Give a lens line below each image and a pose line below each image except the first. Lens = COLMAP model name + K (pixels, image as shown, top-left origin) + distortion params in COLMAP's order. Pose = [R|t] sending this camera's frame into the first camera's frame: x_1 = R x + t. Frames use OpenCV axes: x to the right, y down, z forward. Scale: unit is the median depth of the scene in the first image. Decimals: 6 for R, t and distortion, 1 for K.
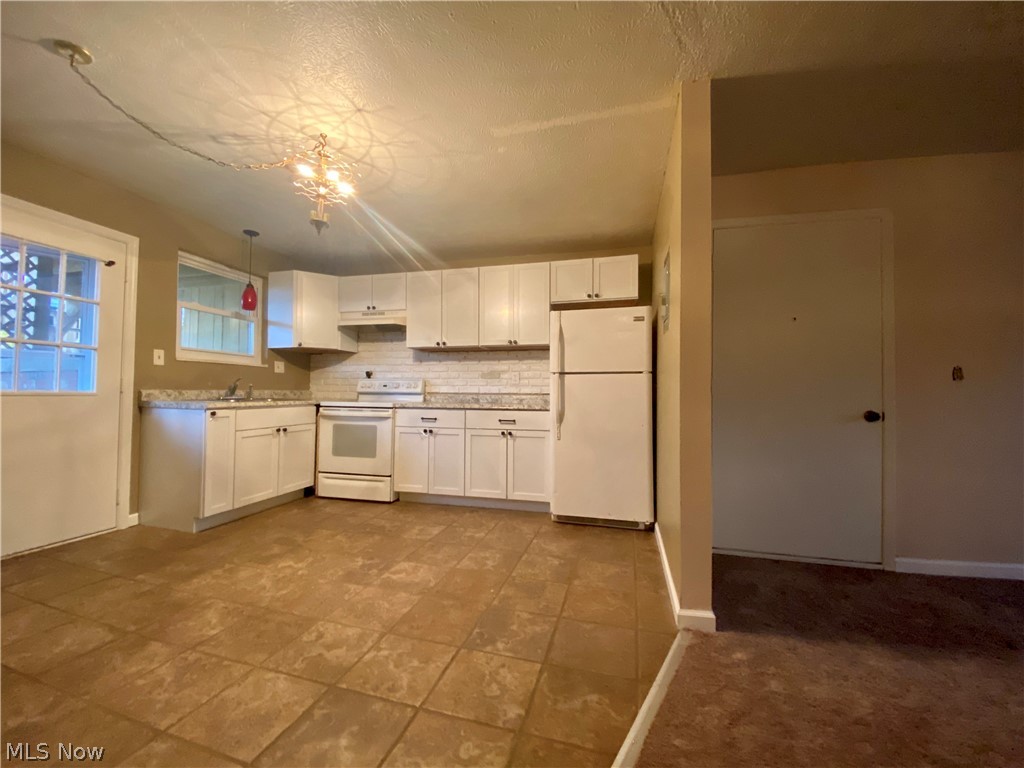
lens RADIAL K [[412.0, 0, 521.7], [0, 412.0, 383.3], [0, 0, 1]] dist [-0.009989, -0.009988]
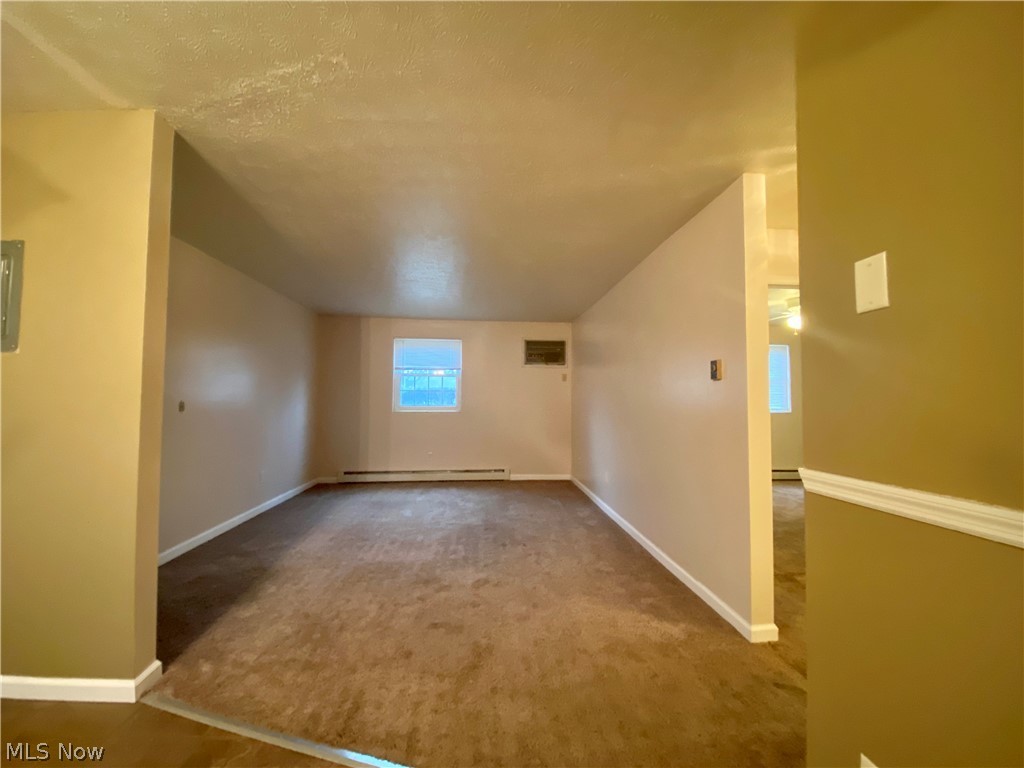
lens RADIAL K [[412.0, 0, 509.6], [0, 412.0, 381.8], [0, 0, 1]] dist [-0.009989, -0.009988]
pose [[-0.317836, 0.028689, 0.947712, -0.791660], [-0.027309, 0.998850, -0.039396, -0.111455], [-0.947752, -0.038403, -0.316687, 0.541479]]
